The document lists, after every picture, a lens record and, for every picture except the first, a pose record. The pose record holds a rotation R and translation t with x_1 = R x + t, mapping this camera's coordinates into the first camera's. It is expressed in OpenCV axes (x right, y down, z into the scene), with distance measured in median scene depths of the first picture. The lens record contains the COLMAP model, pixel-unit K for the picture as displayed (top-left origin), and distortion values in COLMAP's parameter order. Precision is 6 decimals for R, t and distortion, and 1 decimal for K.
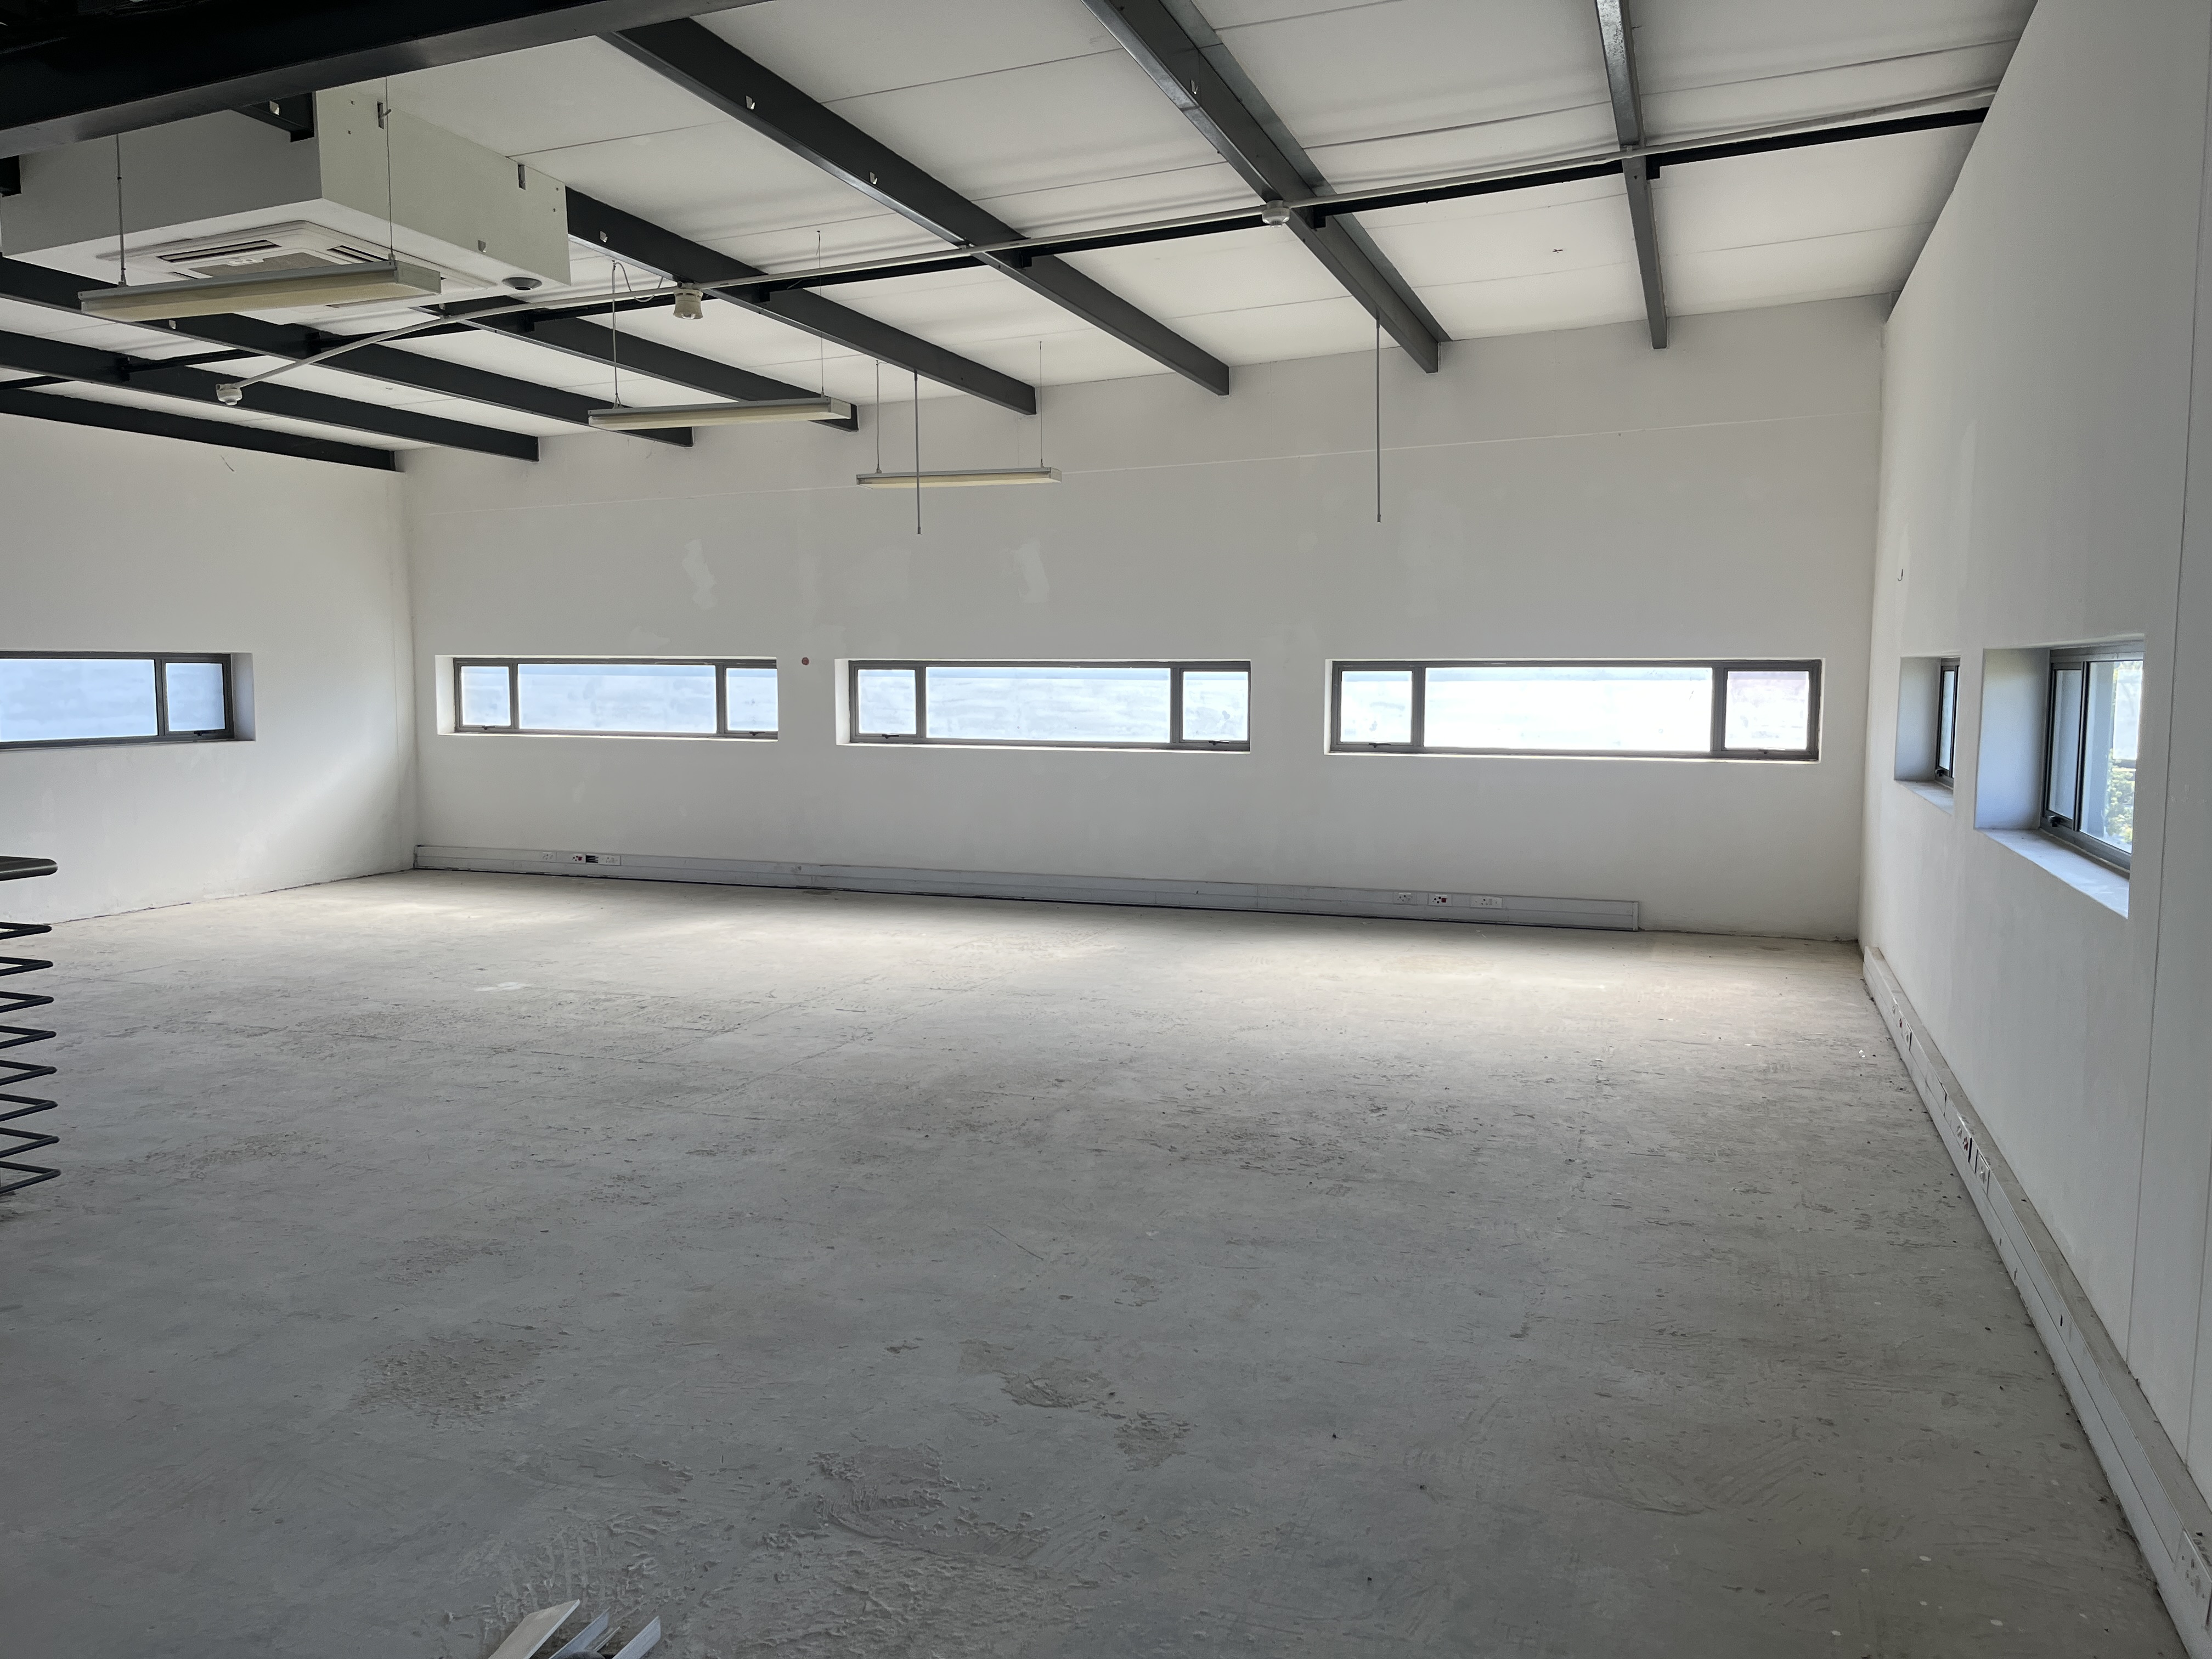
lens RADIAL K [[1670.8, 0, 1126.5], [0, 1670.8, 835.7], [0, 0, 1]] dist [0.059151, -0.081644]
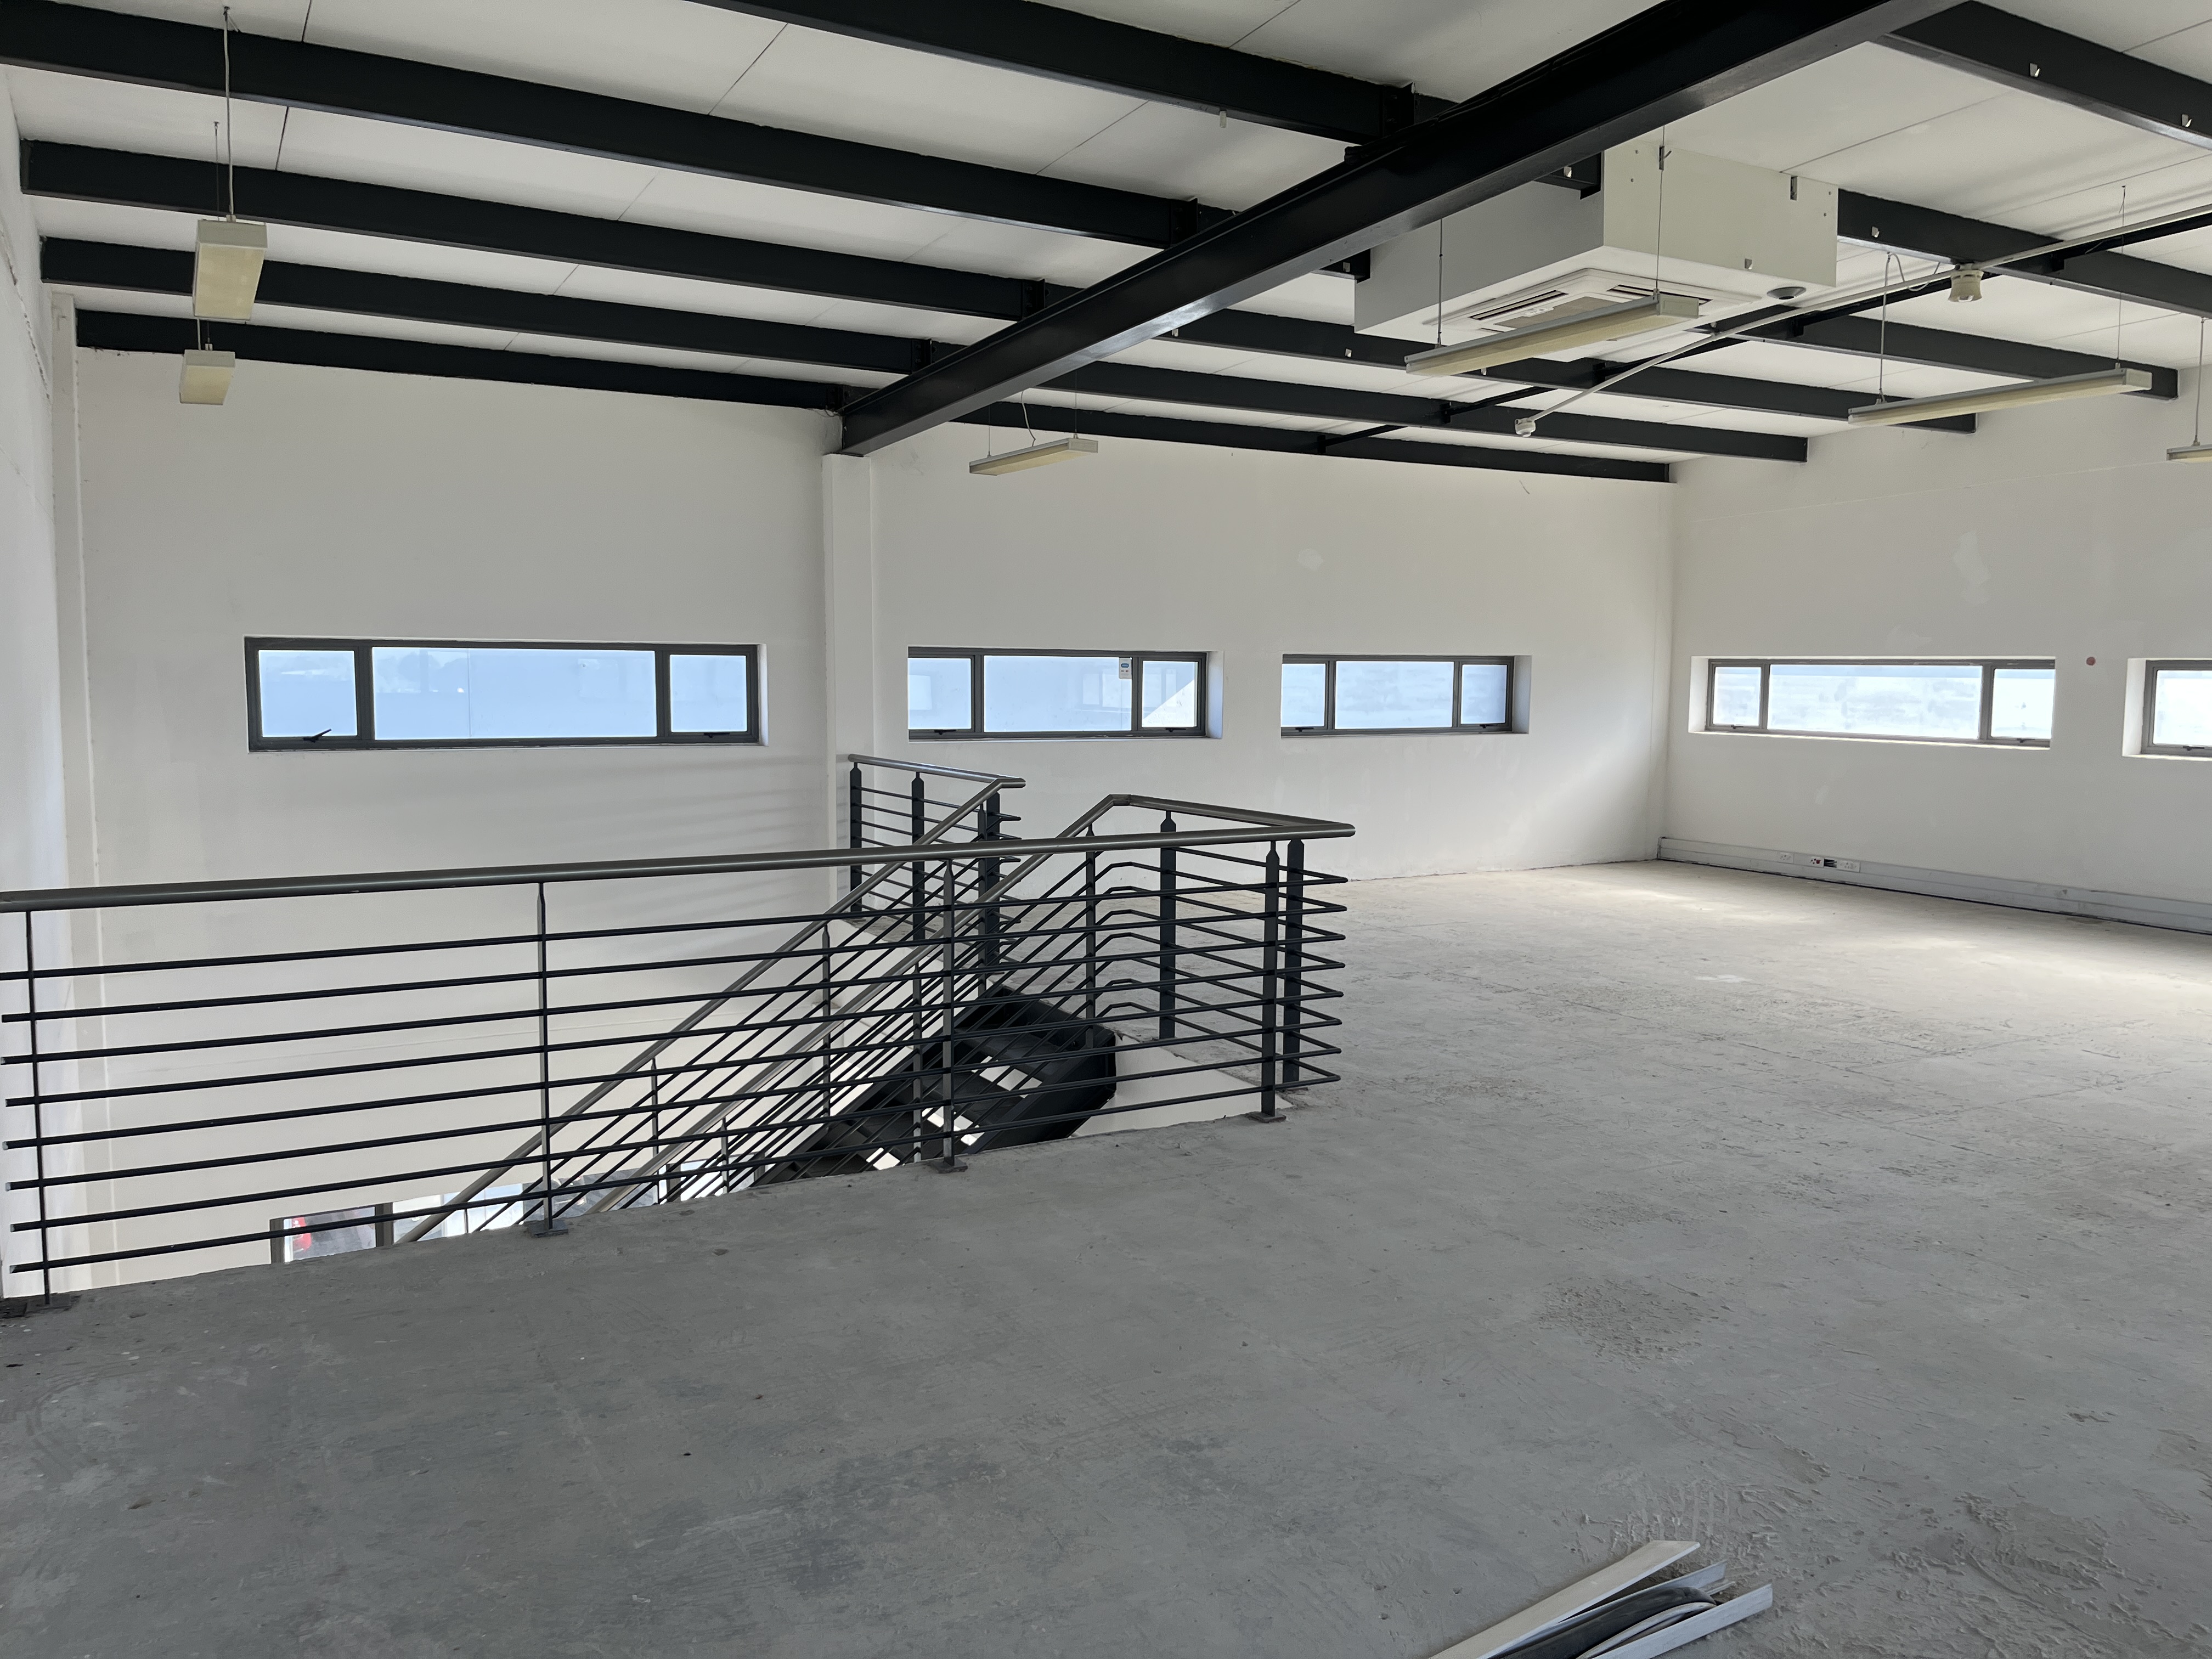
lens RADIAL K [[1670.8, 0, 1126.4], [0, 1670.8, 829.3], [0, 0, 1]] dist [0.059151, -0.081644]
pose [[0.751857, 0.067048, -0.655908, 0.021871], [-0.069837, 0.997318, 0.021895, 0.001626], [0.655617, 0.029344, 0.754523, -0.016030]]
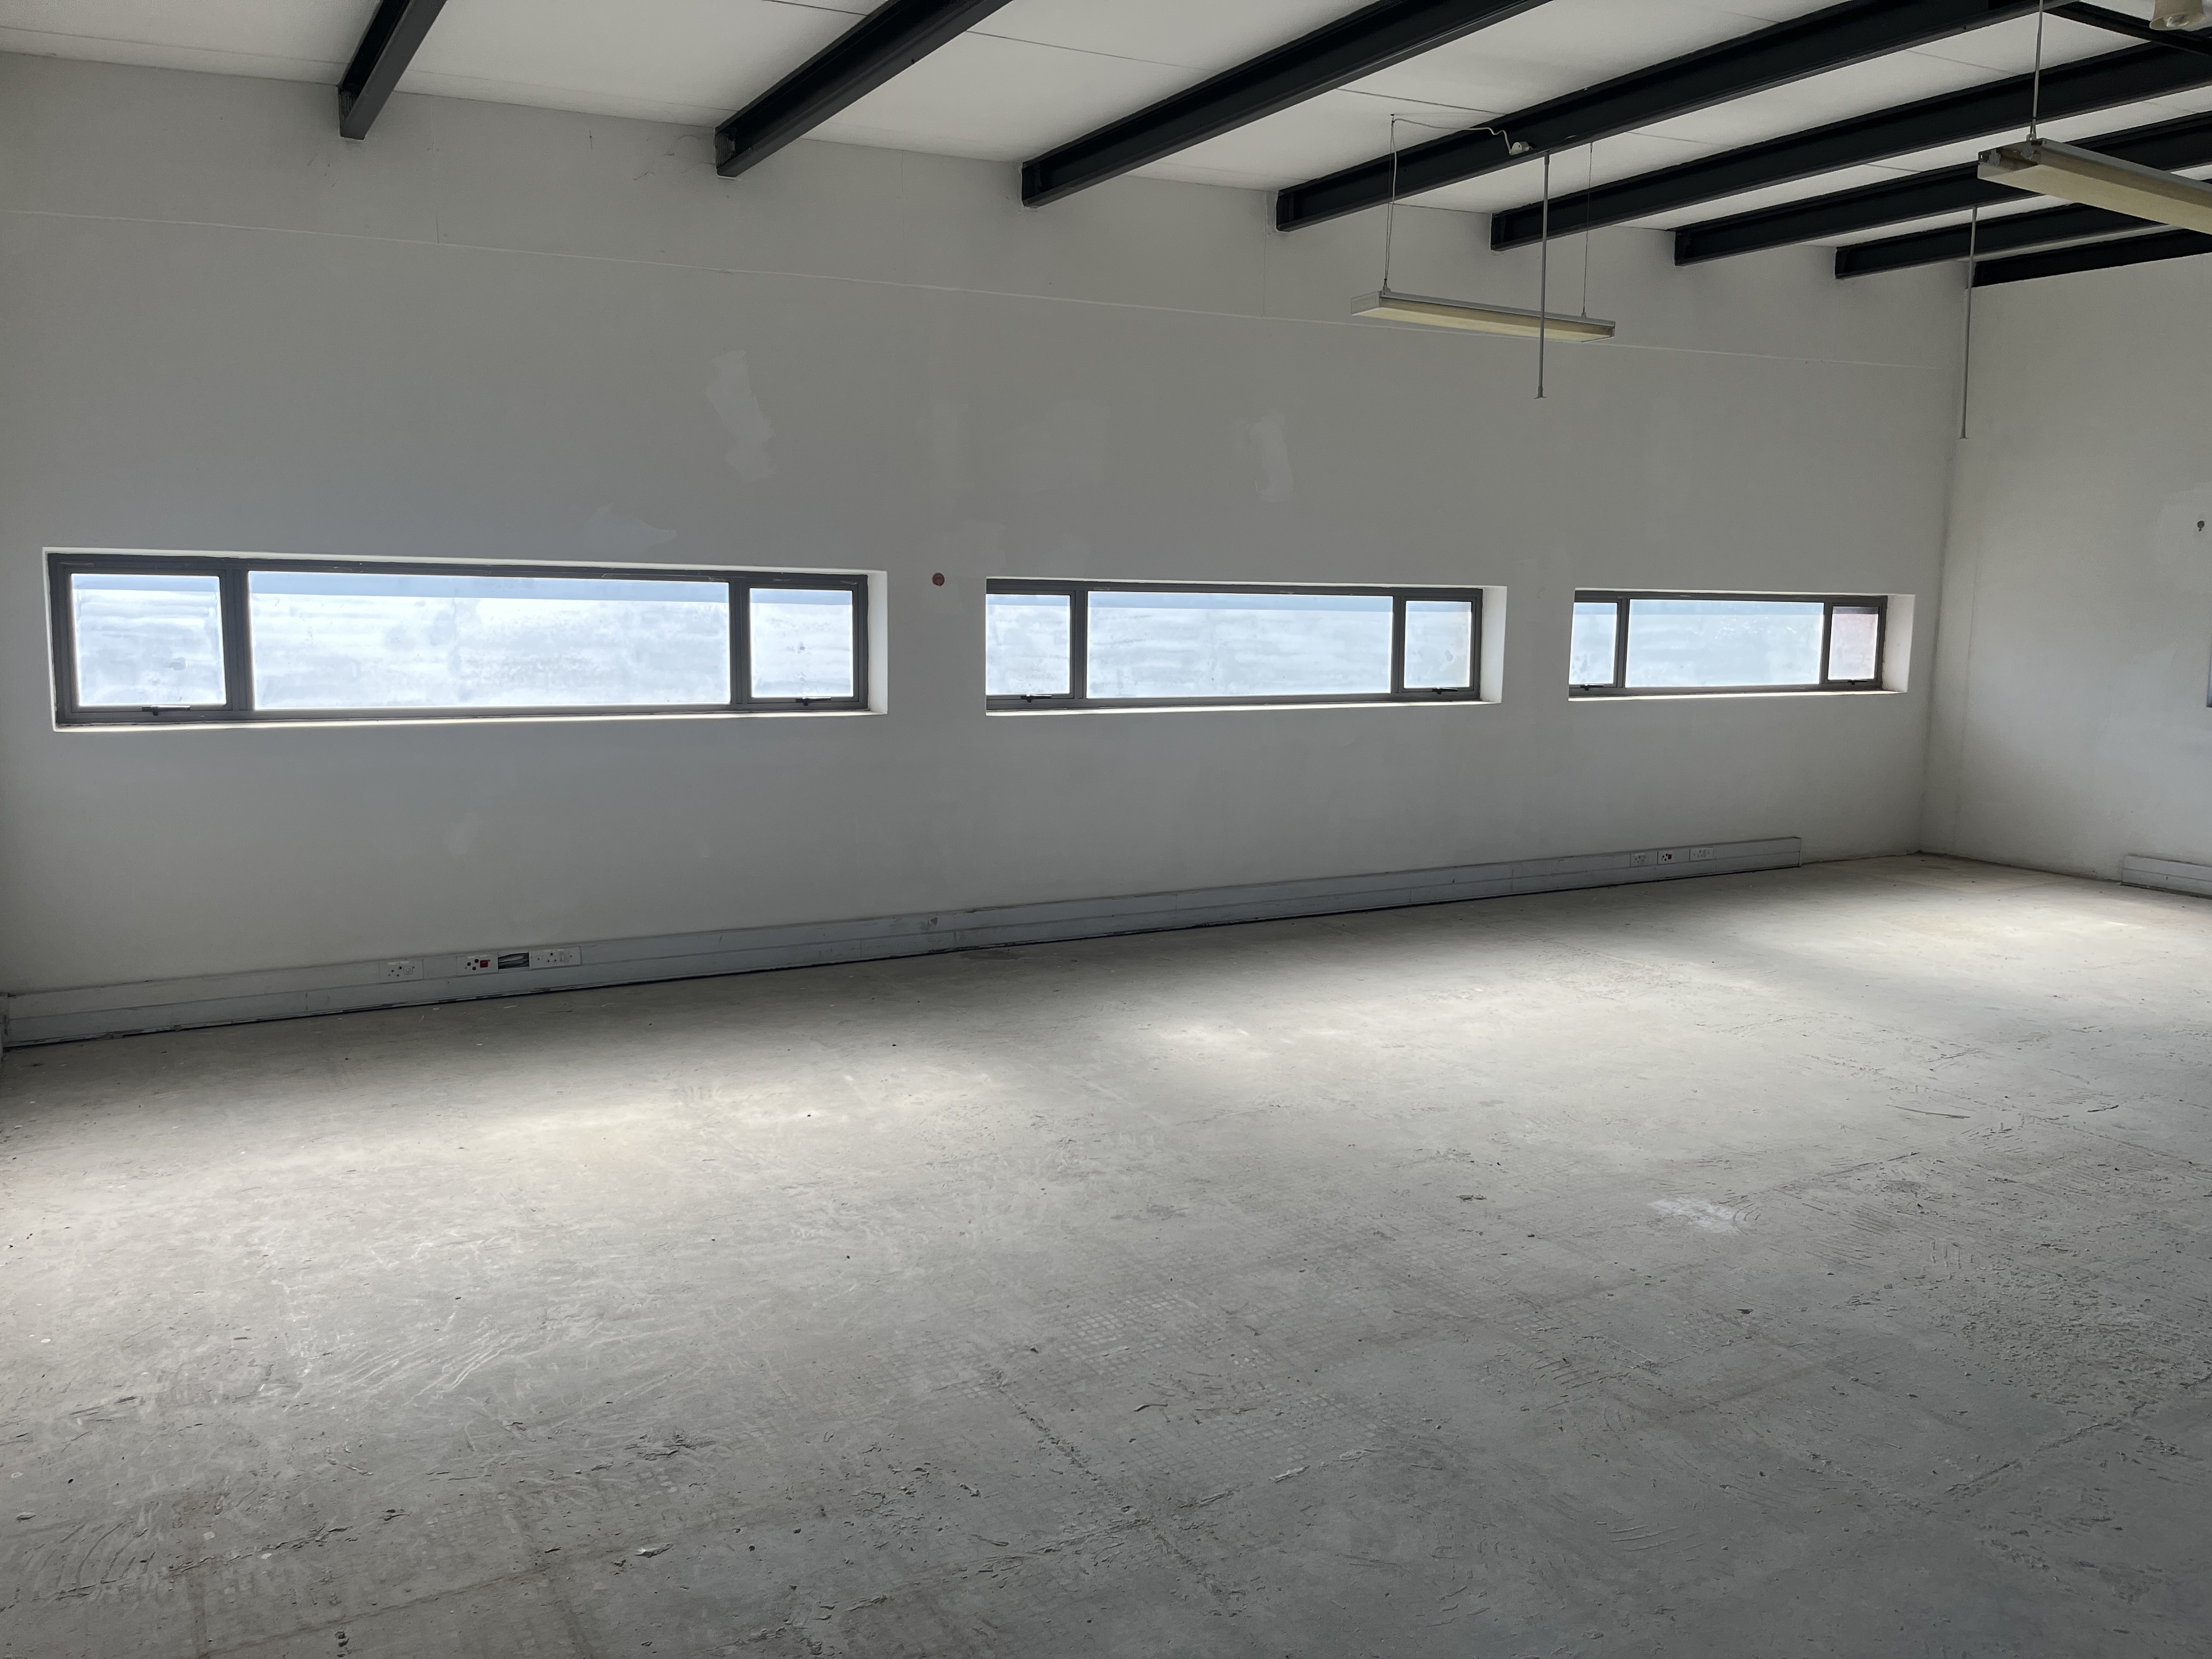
lens RADIAL K [[1670.8, 0, 1106.6], [0, 1670.8, 836.4], [0, 0, 1]] dist [0.059151, -0.081644]
pose [[0.651276, -0.100730, 0.752126, -0.760851], [0.060075, 0.994884, 0.081222, -0.071067], [-0.756459, -0.007713, 0.653996, 0.693812]]
